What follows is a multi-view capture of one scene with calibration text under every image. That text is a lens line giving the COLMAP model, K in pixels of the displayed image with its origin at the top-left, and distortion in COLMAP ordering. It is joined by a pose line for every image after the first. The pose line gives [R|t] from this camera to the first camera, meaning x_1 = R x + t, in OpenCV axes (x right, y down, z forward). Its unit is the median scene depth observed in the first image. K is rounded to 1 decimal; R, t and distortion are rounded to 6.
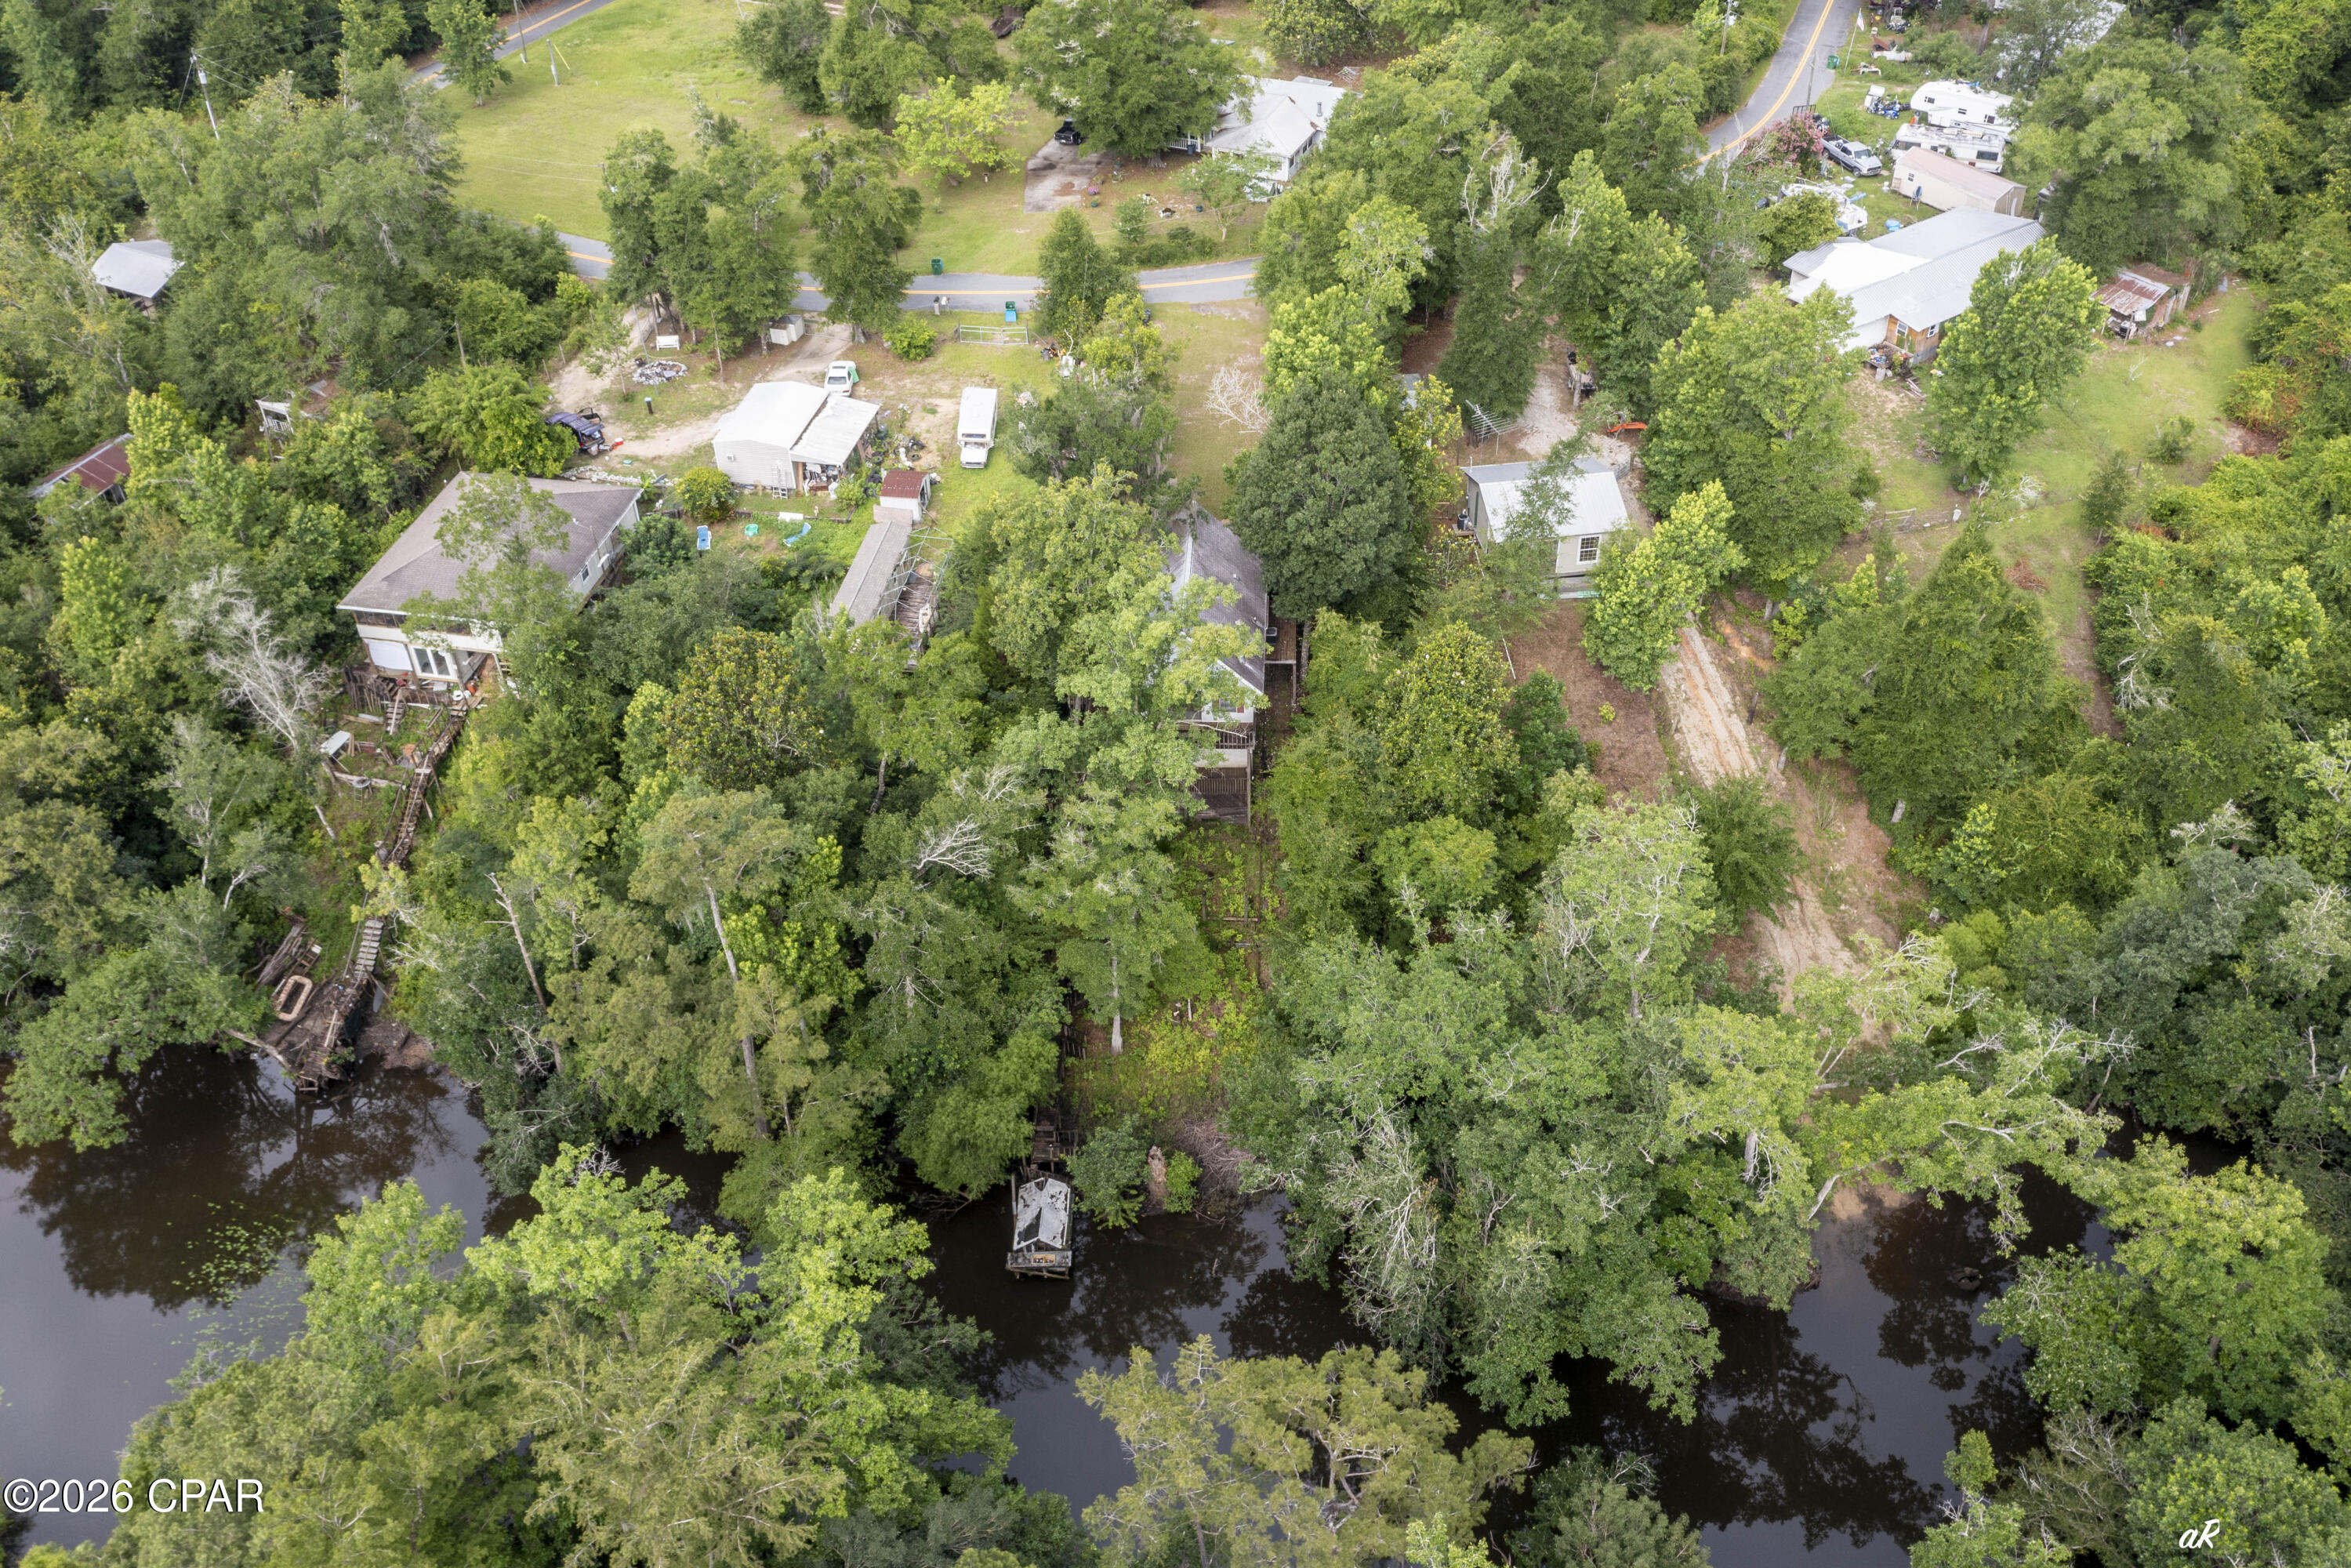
lens RADIAL K [[2138.4, 0, 1175.5], [0, 2138.4, 784.0], [0, 0, 1]] dist [0.009867, 0.025309]
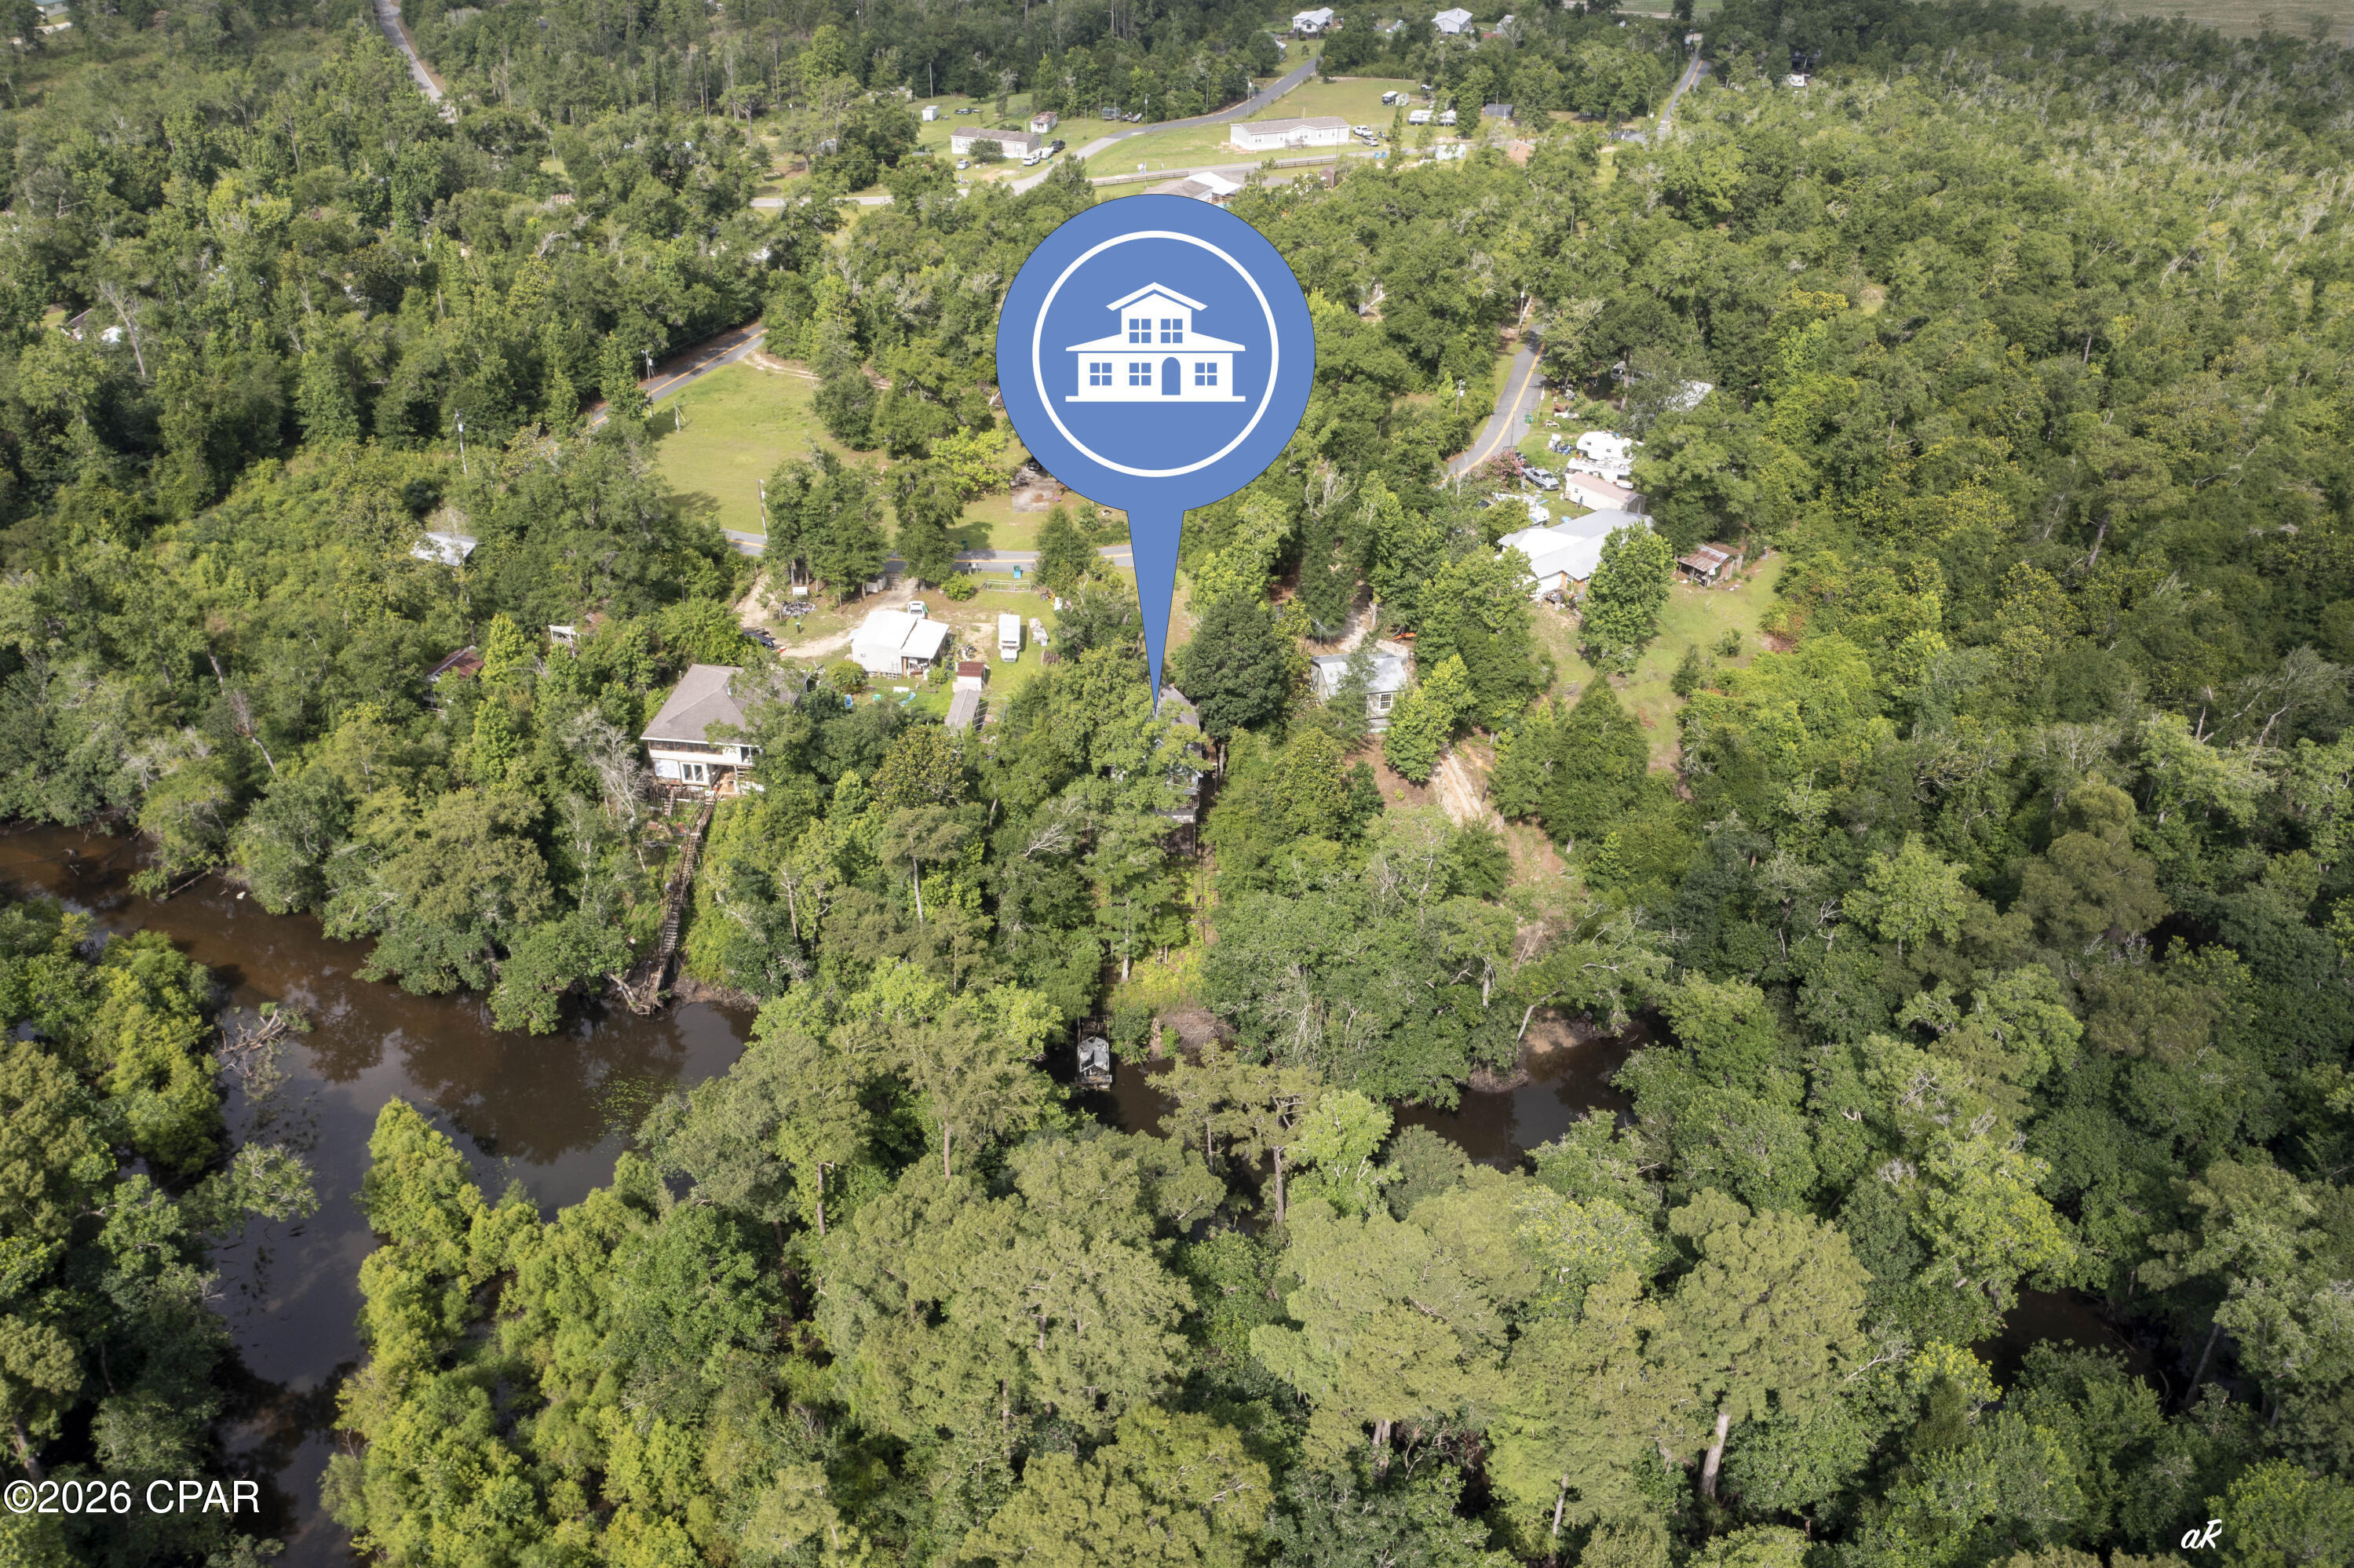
lens RADIAL K [[1910.6, 0, 1178.7], [0, 1910.6, 864.3], [0, 0, 1]] dist [-0.002889, 0.109850]
pose [[0.996133, -0.017187, 0.086165, -0.097313], [0.025182, 0.995387, -0.092580, 0.148194], [-0.084177, 0.094392, 0.991970, -0.449198]]
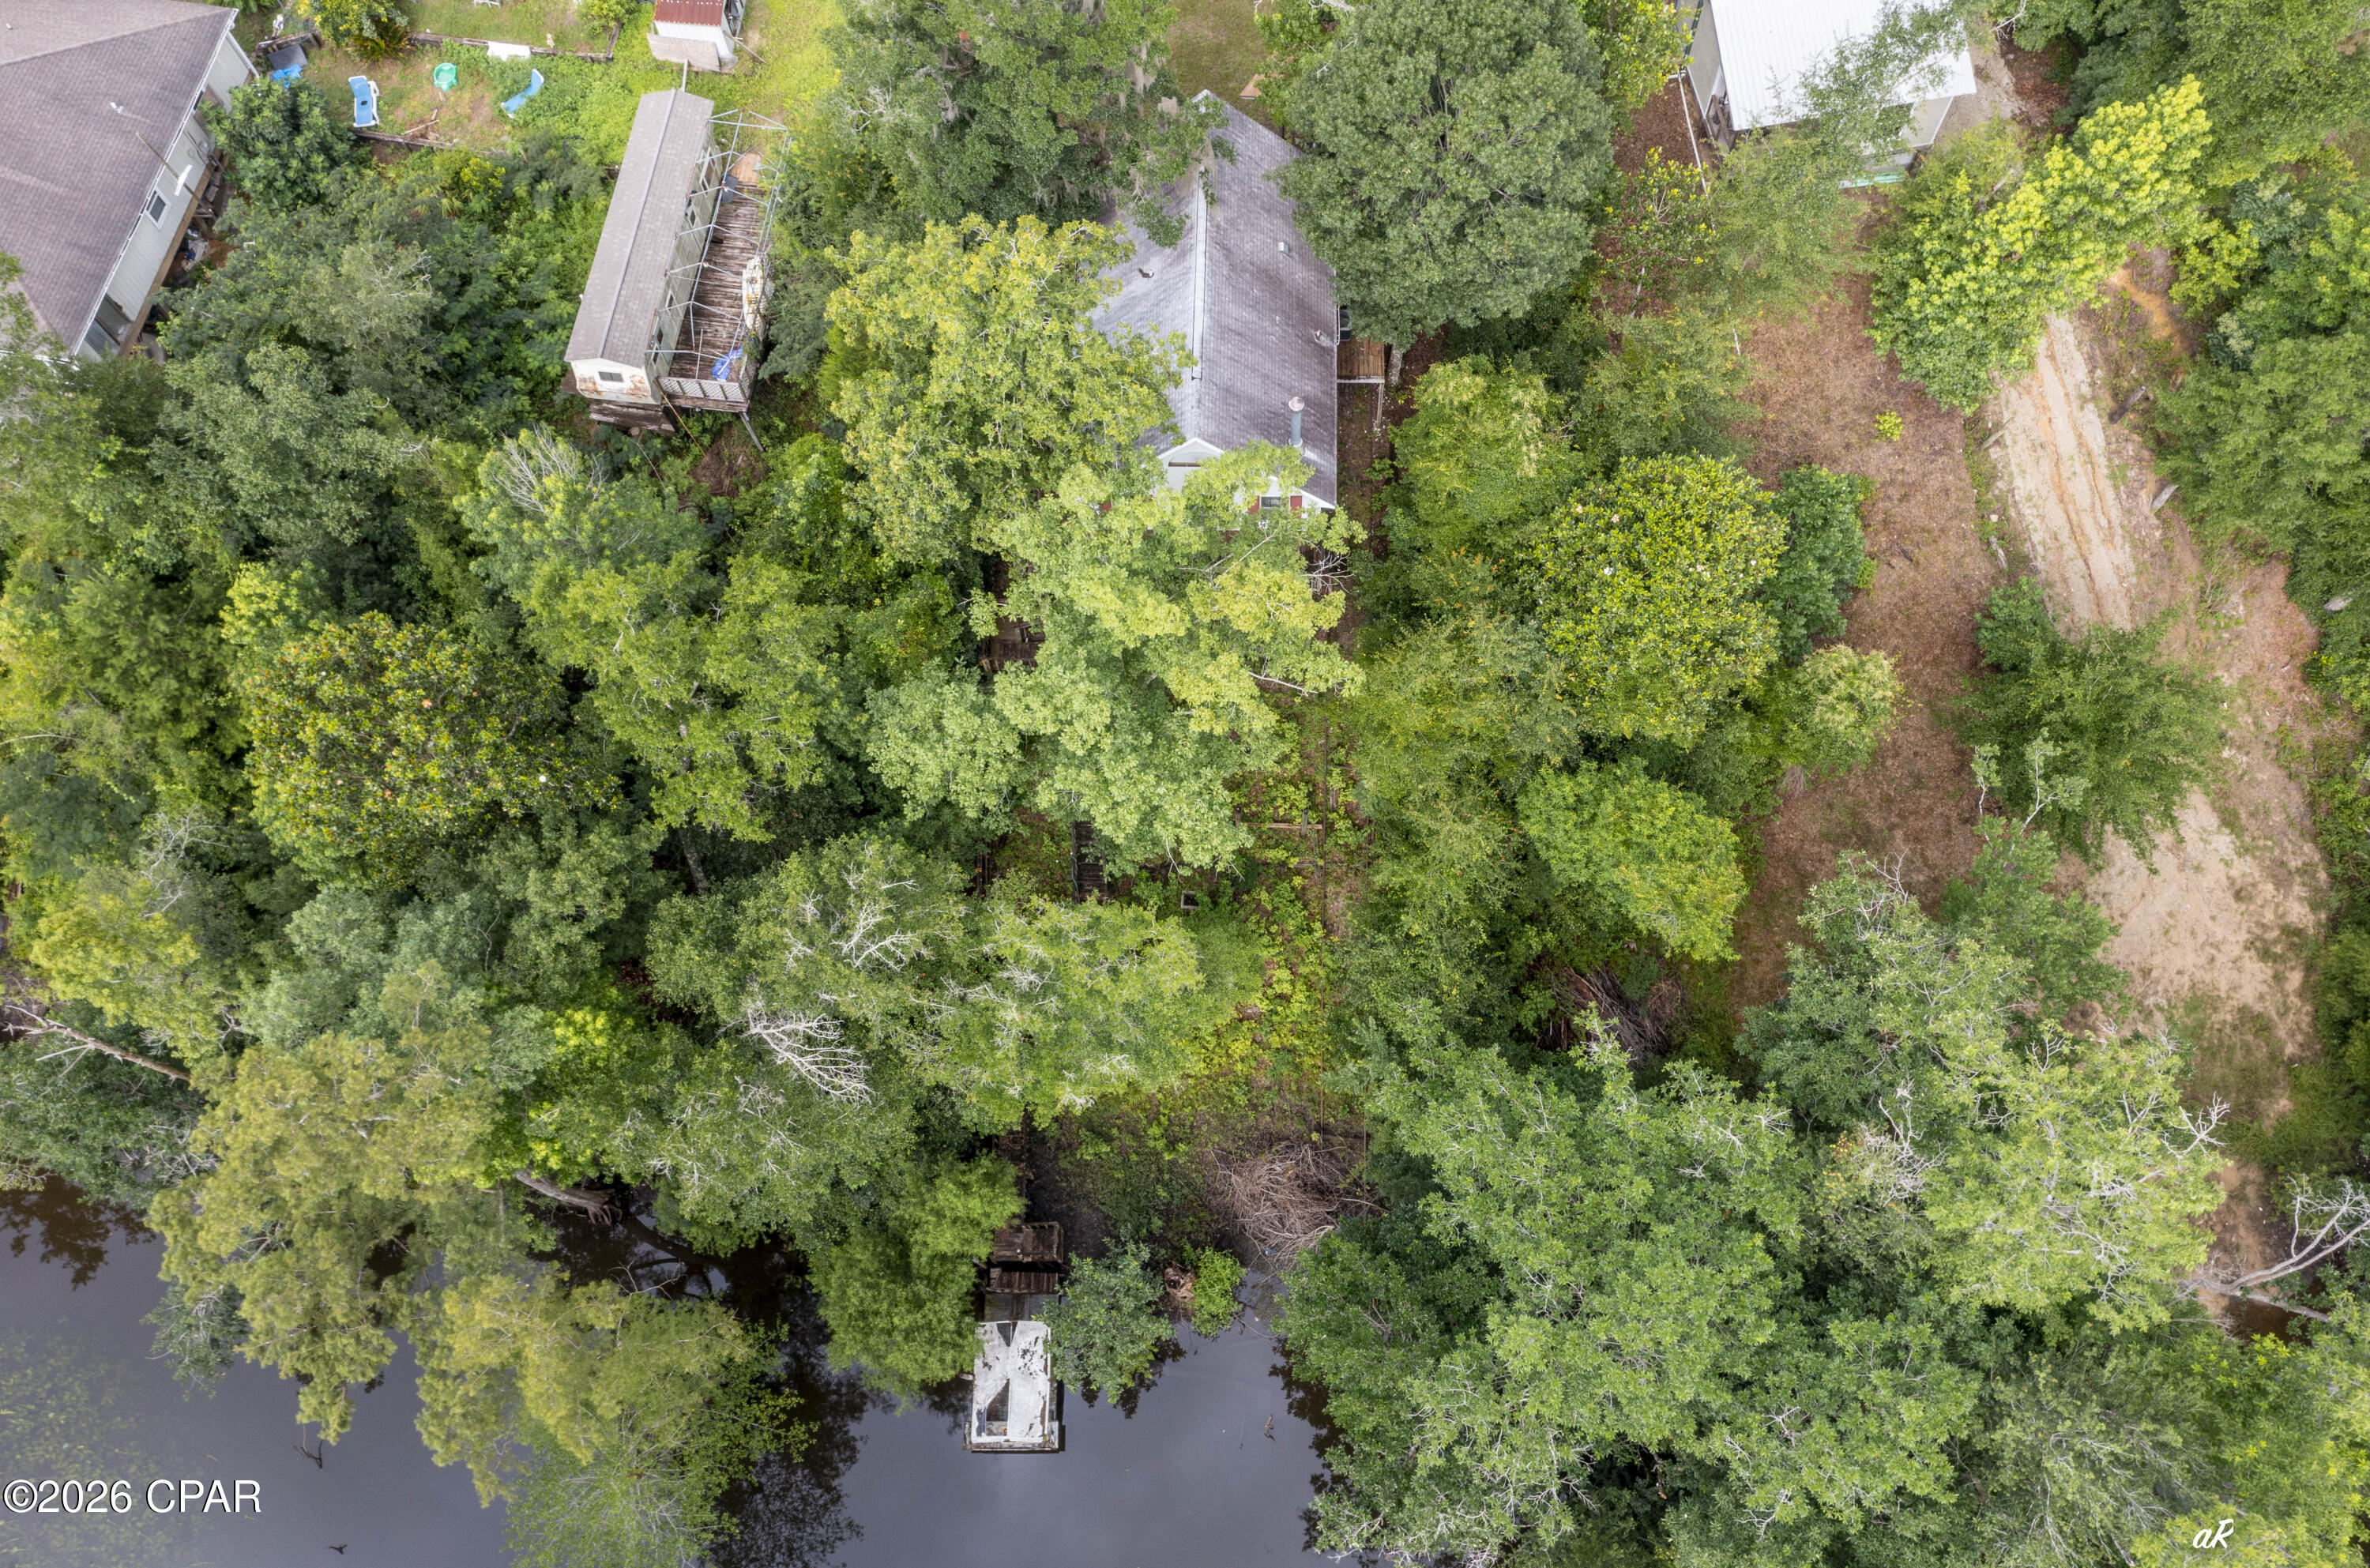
lens RADIAL K [[1938.4, 0, 1196.4], [0, 1938.4, 780.3], [0, 0, 1]] dist [-0.008493, 0.057285]
pose [[0.999587, -0.028350, 0.004611, -0.001310], [0.022571, 0.874605, 0.484310, -0.202626], [-0.017763, -0.484007, 0.874884, 0.439228]]
